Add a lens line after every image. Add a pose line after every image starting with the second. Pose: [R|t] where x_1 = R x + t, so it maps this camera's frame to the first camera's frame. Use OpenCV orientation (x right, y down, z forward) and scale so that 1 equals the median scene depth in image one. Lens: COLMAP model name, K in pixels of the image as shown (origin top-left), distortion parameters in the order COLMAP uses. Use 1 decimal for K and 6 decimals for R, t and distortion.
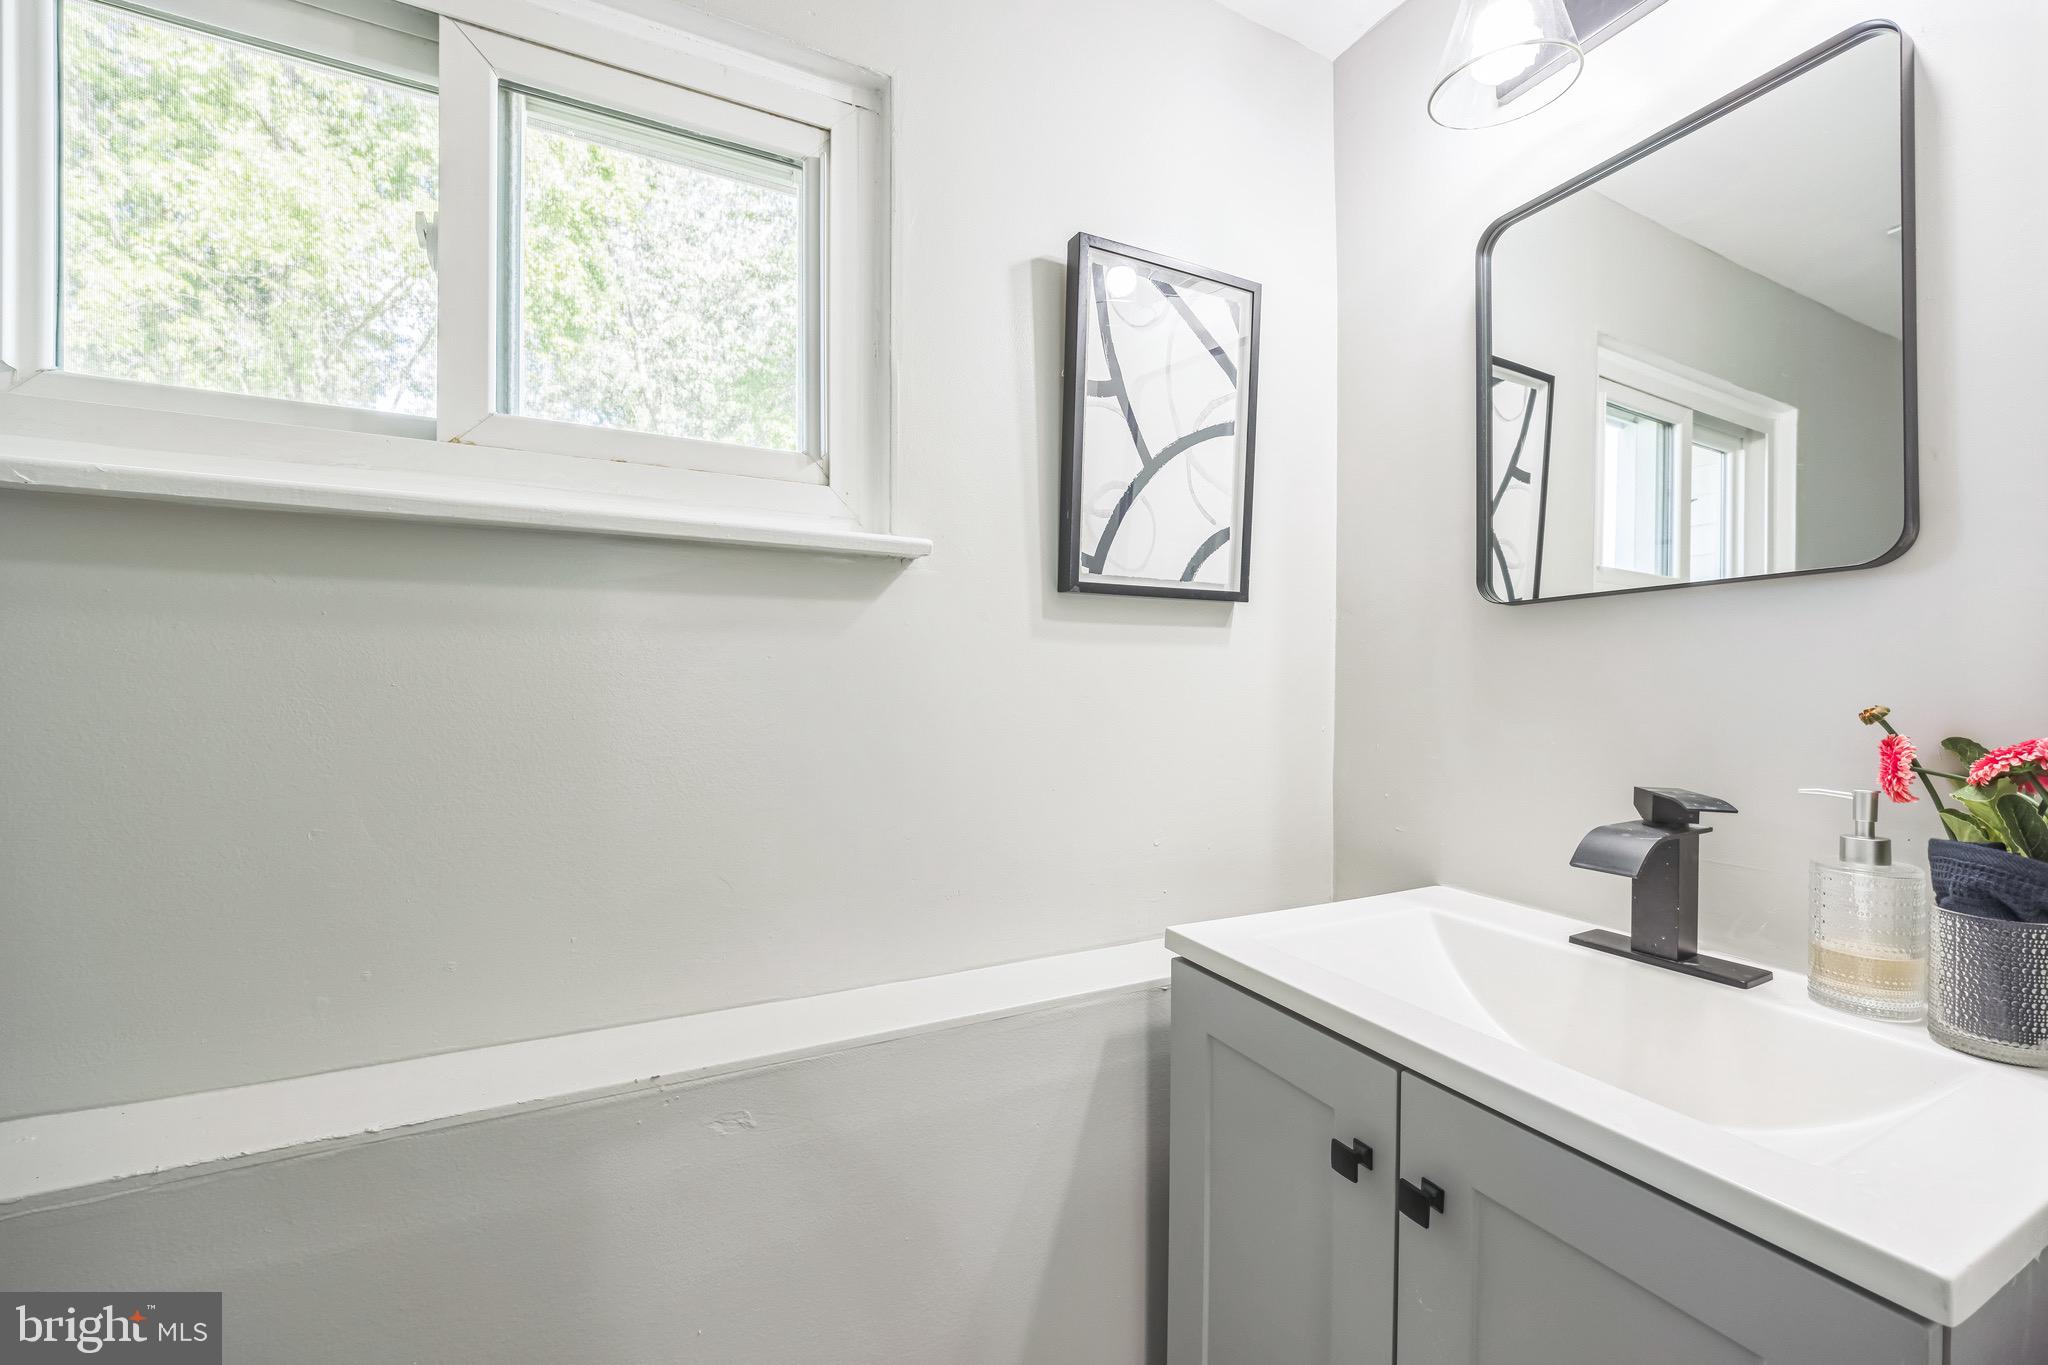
lens RADIAL K [[796.6, 0, 1027.9], [0, 796.6, 688.3], [0, 0, 1]] dist [-0.003427, -0.001136]
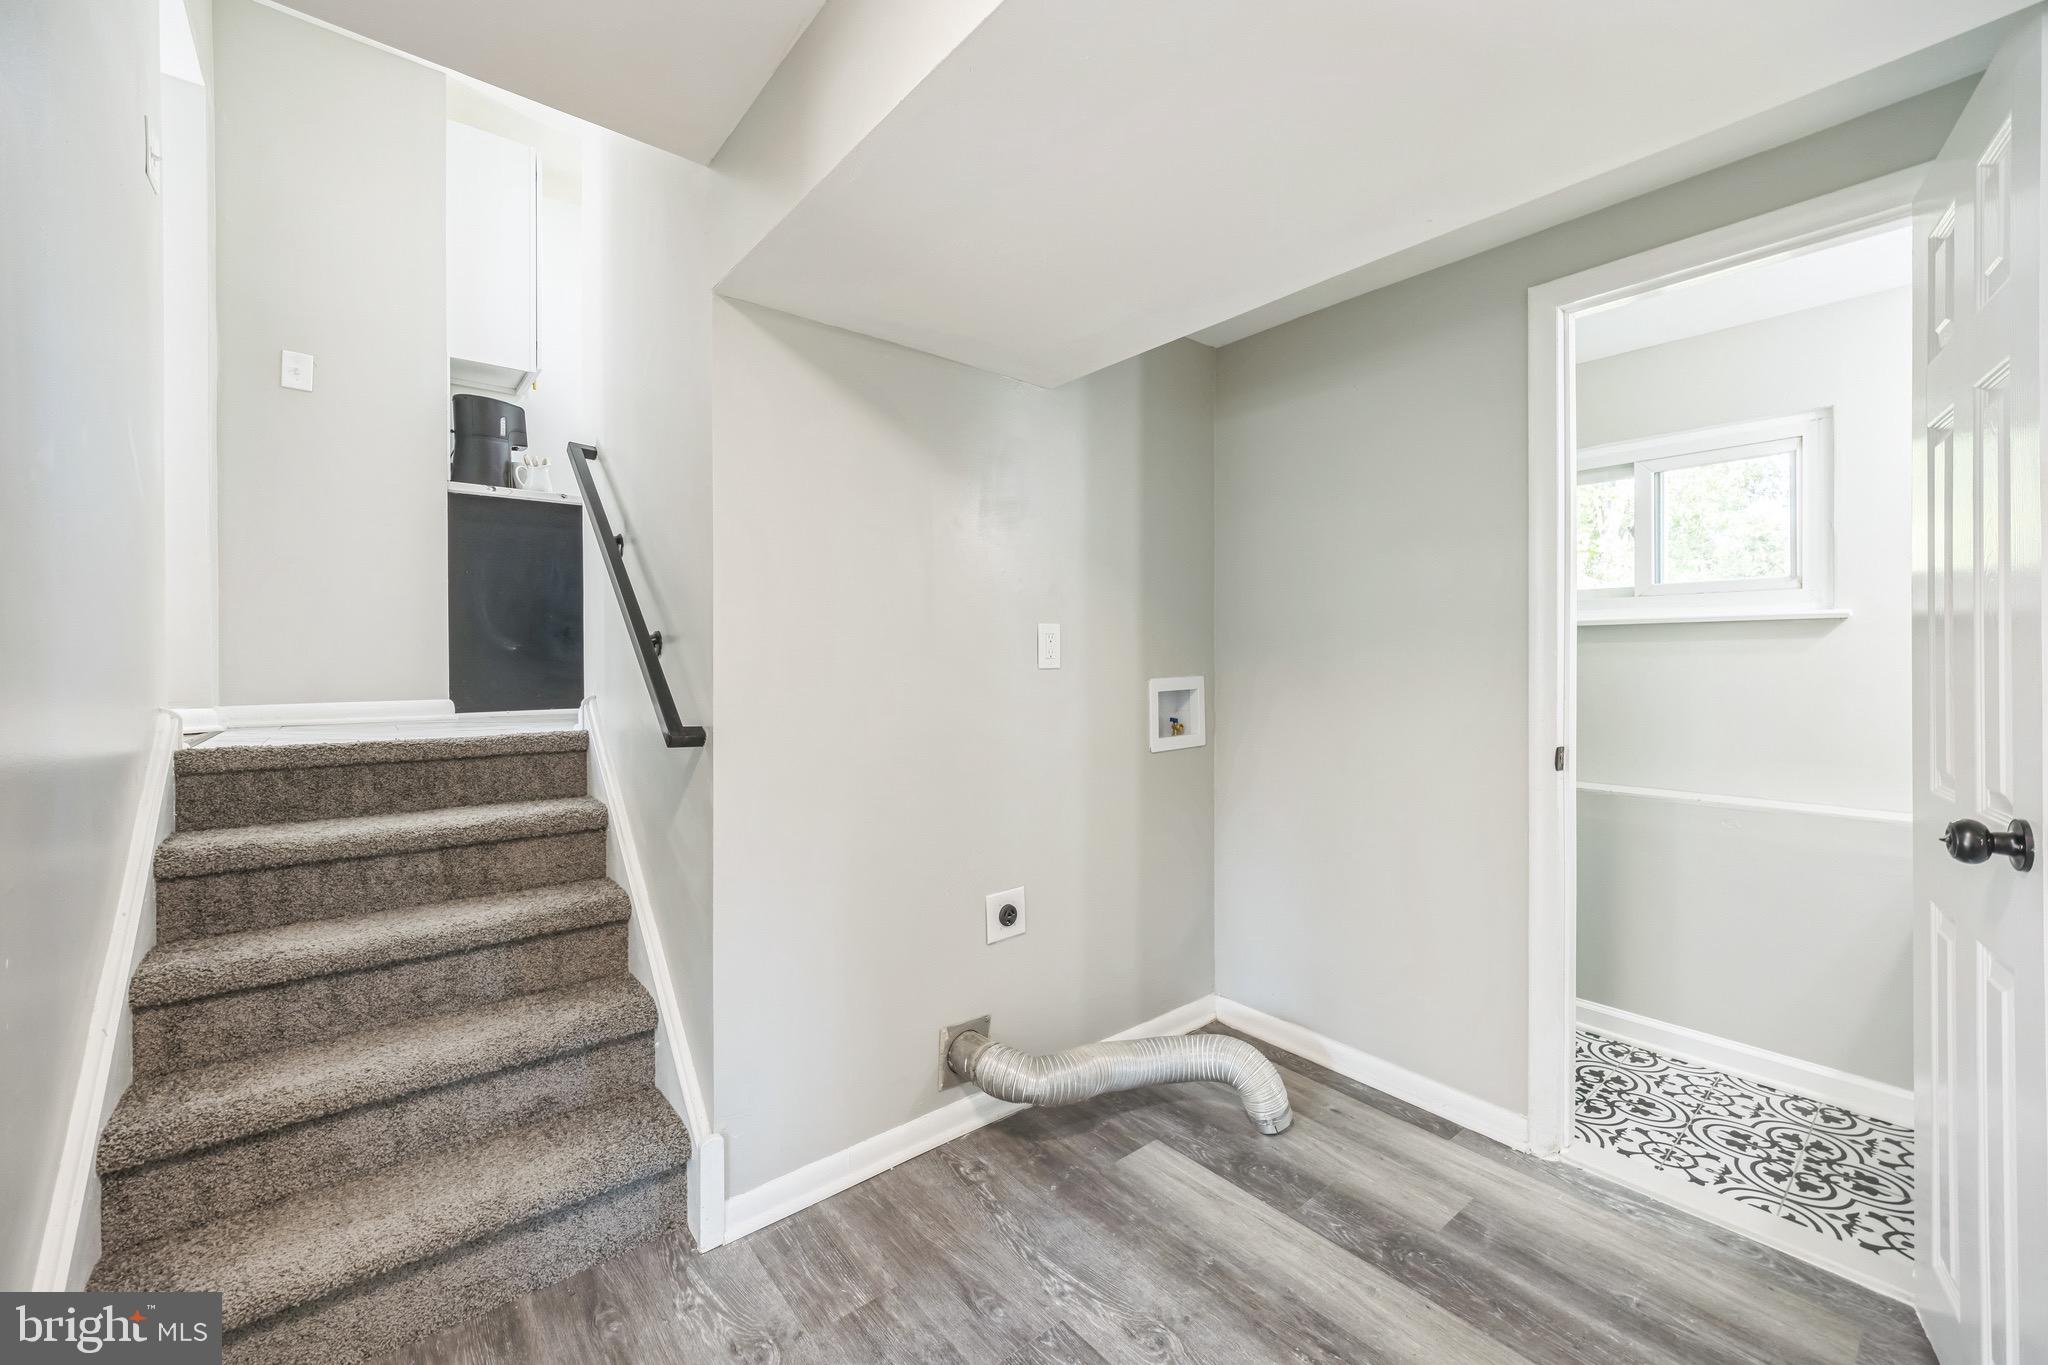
lens RADIAL K [[796.6, 0, 1024.5], [0, 796.6, 681.4], [0, 0, 1]] dist [-0.003427, -0.001136]
pose [[0.269802, -0.000532, -0.962916, 1.394108], [0.005650, 0.999984, 0.001030, 0.001008], [0.962899, -0.005719, 0.269801, -1.857654]]
